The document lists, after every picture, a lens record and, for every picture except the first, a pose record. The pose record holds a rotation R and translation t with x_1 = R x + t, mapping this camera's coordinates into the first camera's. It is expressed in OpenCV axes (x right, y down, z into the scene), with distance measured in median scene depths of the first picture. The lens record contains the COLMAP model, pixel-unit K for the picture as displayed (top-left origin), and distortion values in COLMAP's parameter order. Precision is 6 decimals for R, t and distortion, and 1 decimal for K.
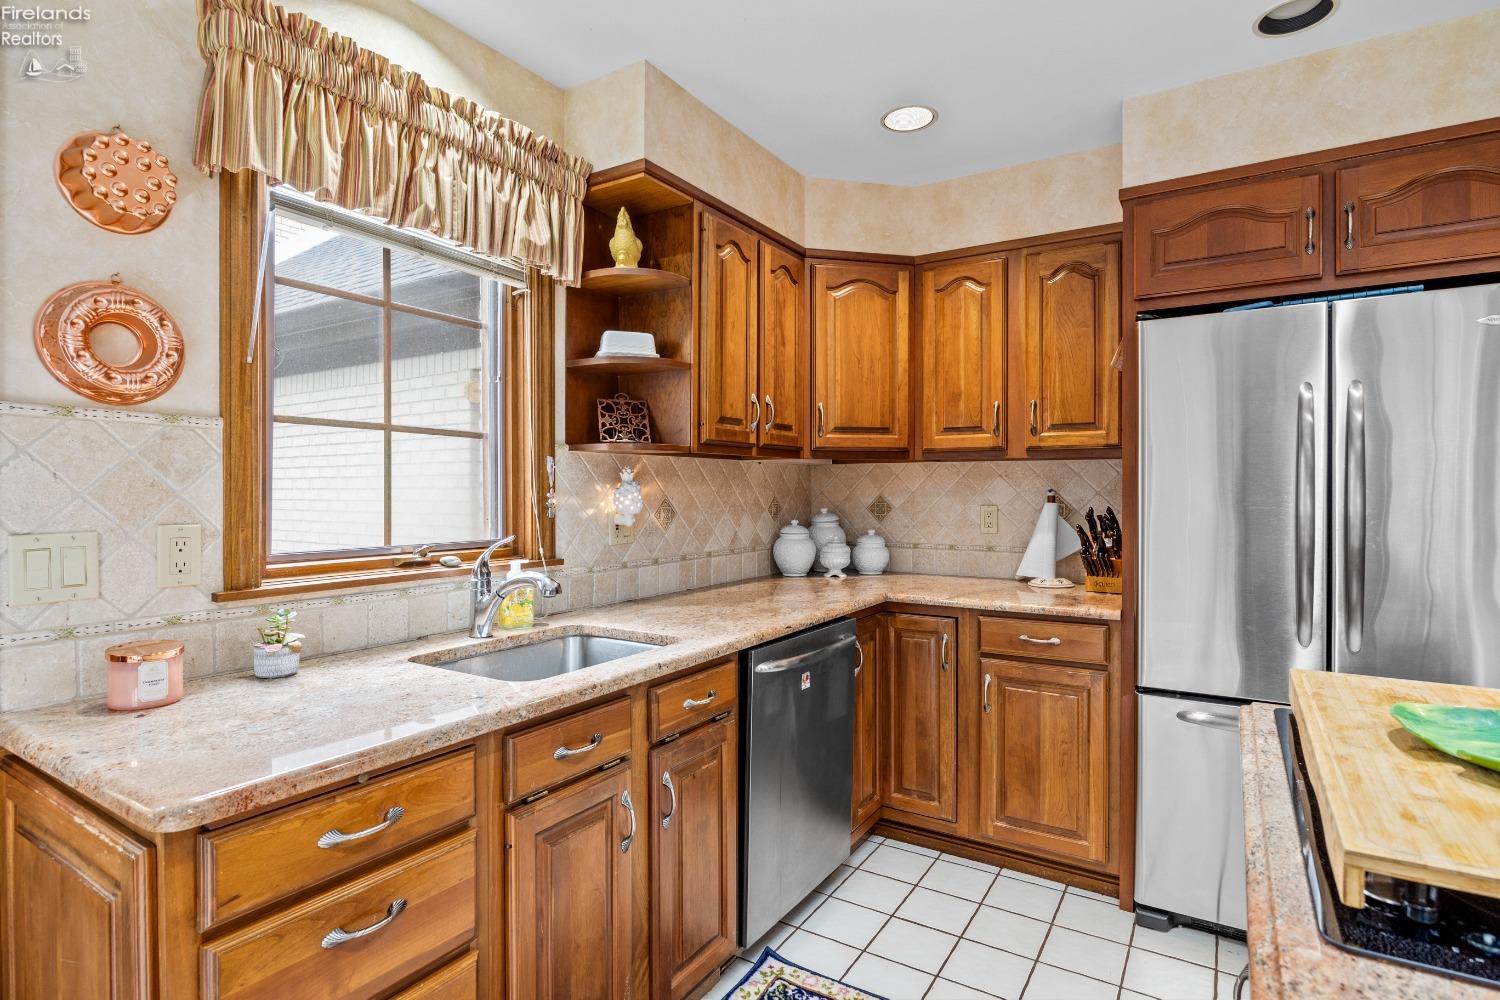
lens RADIAL K [[758.0, 0, 754.9], [0, 758.0, 498.0], [0, 0, 1]] dist [-0.010692, 0.000235]
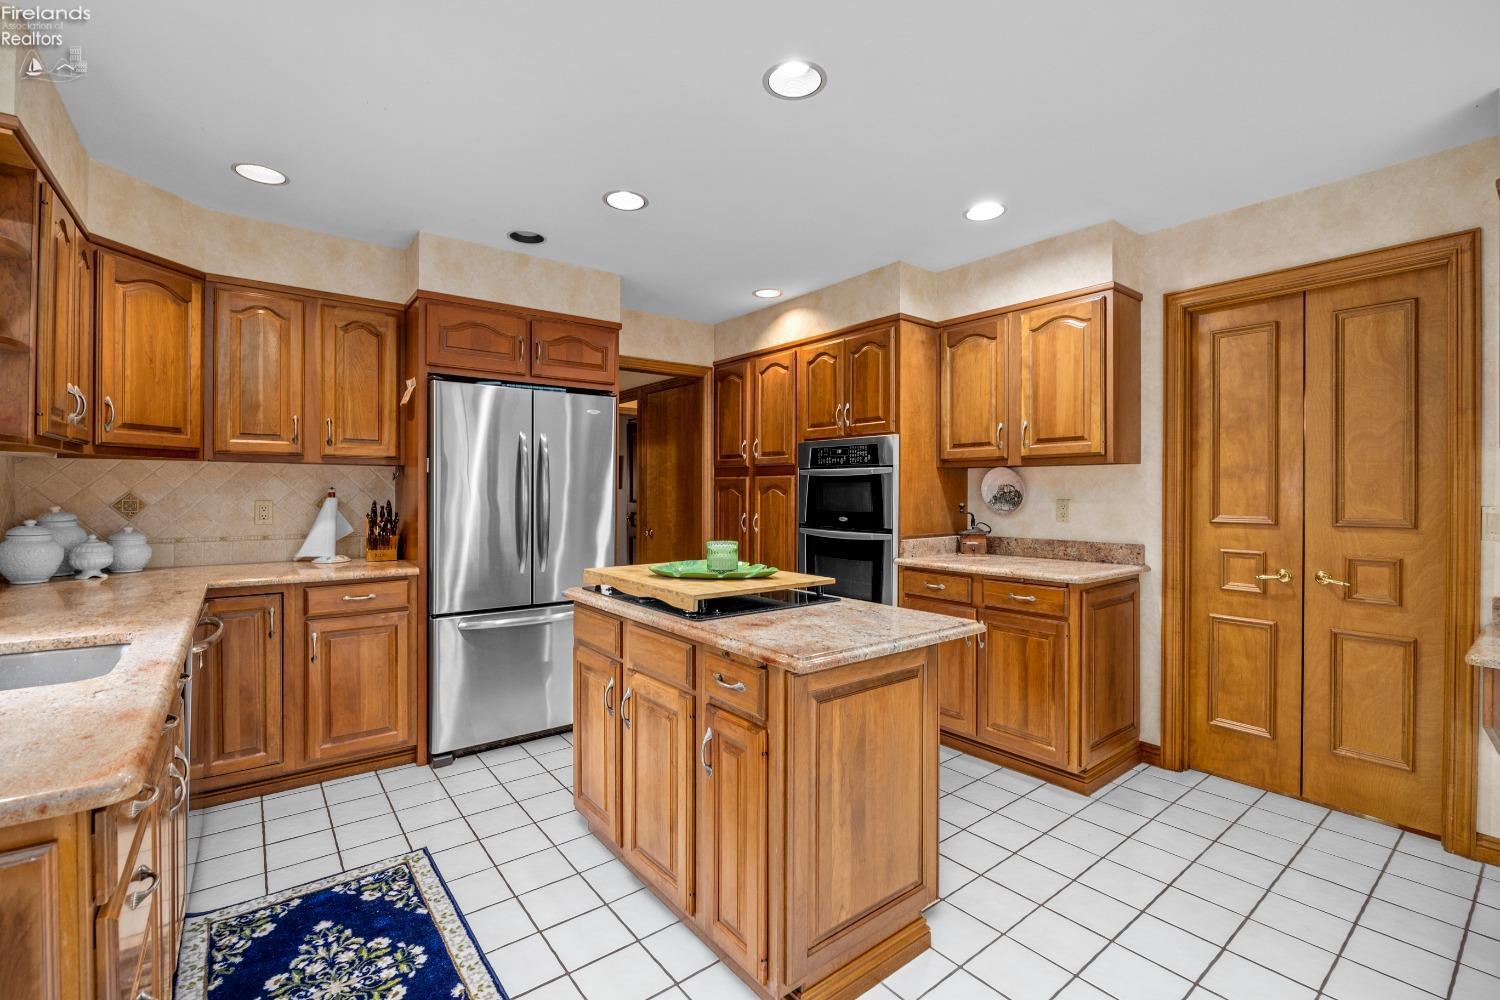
lens RADIAL K [[647.5, 0, 751.2], [0, 647.5, 492.9], [0, 0, 1]] dist [-0.014026, -0.000223]
pose [[0.342584, -0.002311, 0.939484, -0.497629], [0.004719, 0.999989, 0.000739, 0.000866], [-0.939475, 0.004180, 0.342591, -0.066447]]
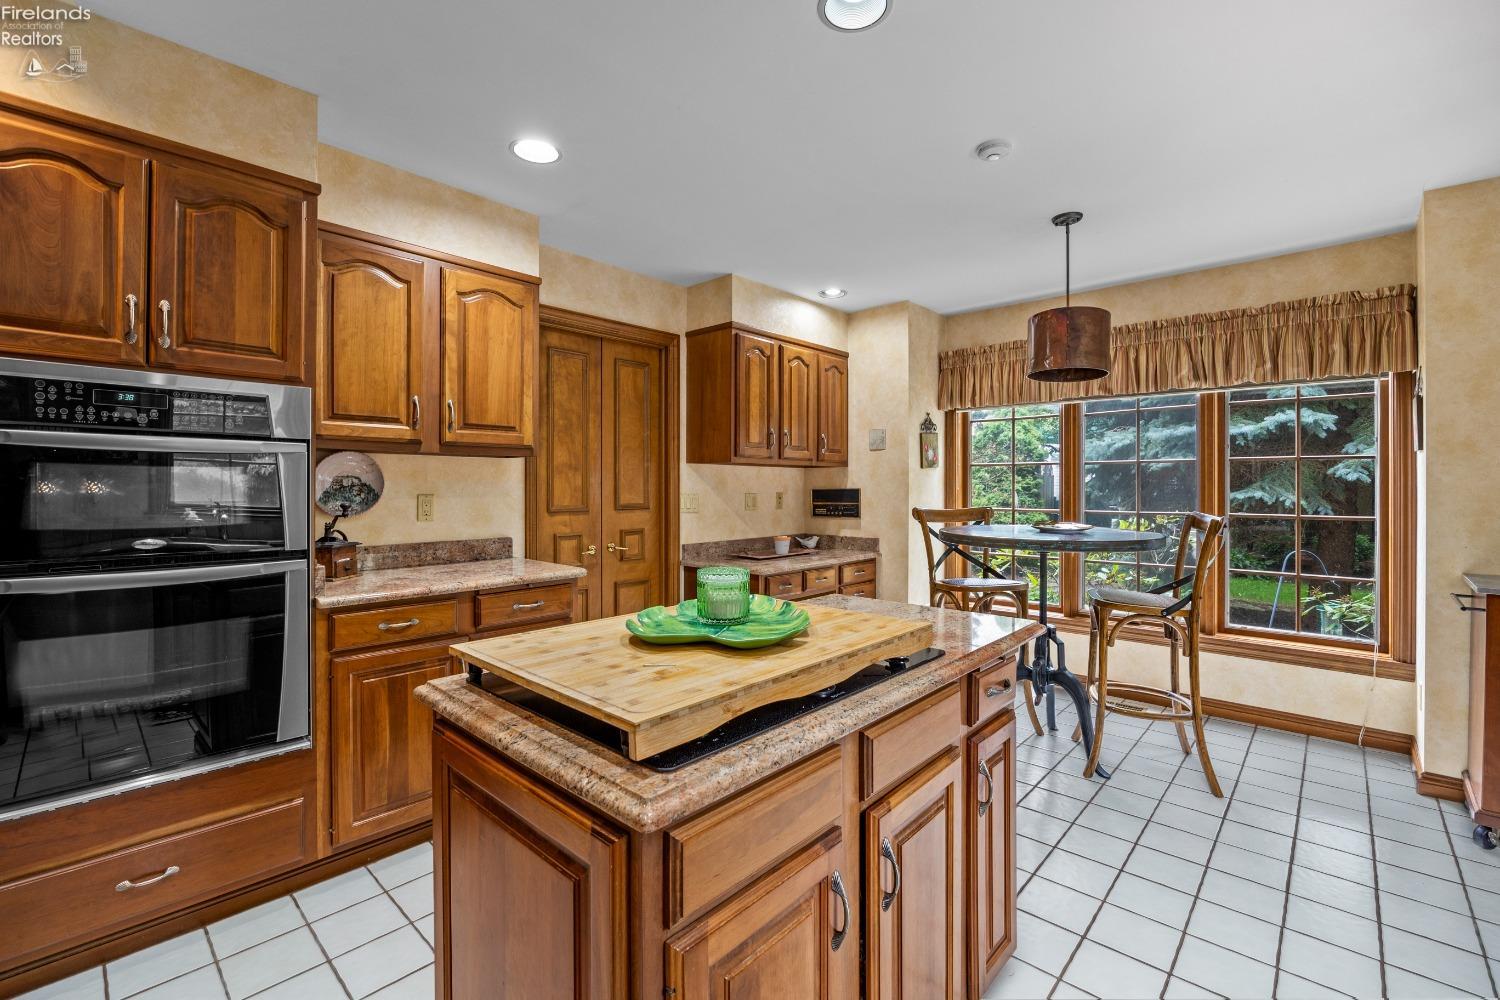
lens RADIAL K [[647.5, 0, 756.9], [0, 647.5, 495.4], [0, 0, 1]] dist [-0.014026, -0.000223]
pose [[-0.983656, -0.002866, 0.180036, 0.253433], [0.000716, 0.999803, 0.019832, -0.002406], [-0.180057, 0.019637, -0.983460, 0.862999]]
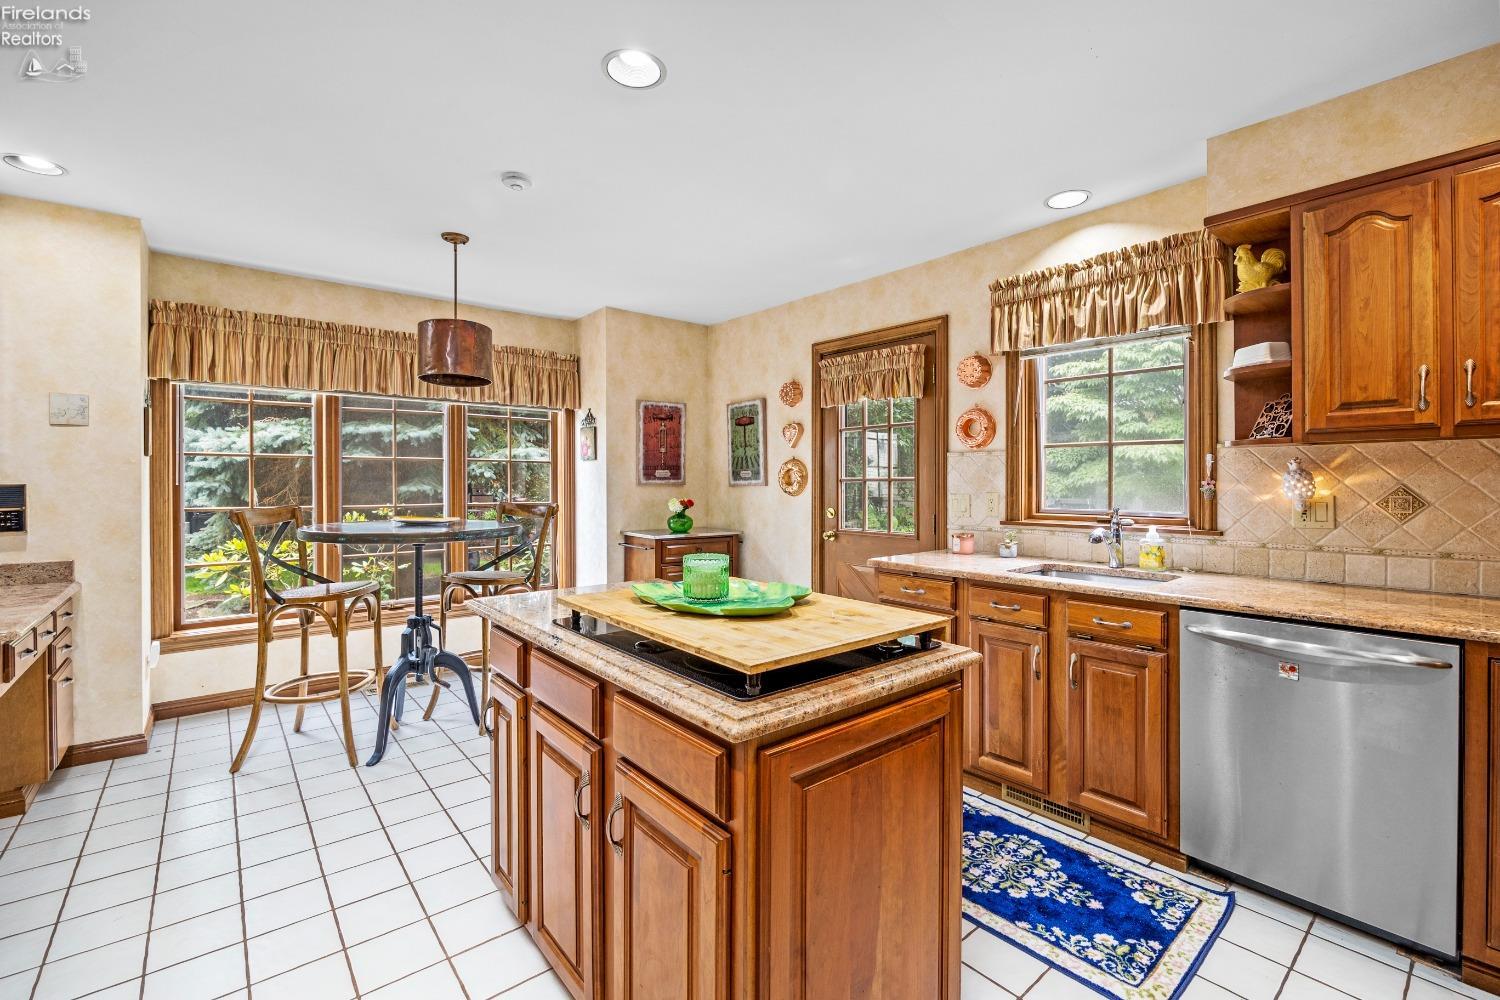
lens RADIAL K [[647.5, 0, 755.4], [0, 647.5, 484.5], [0, 0, 1]] dist [-0.014026, -0.000223]
pose [[-0.302455, 0.004525, -0.953153, 1.003539], [-0.007504, 0.999946, 0.007128, -0.002653], [0.953134, 0.009309, -0.302405, 0.549235]]
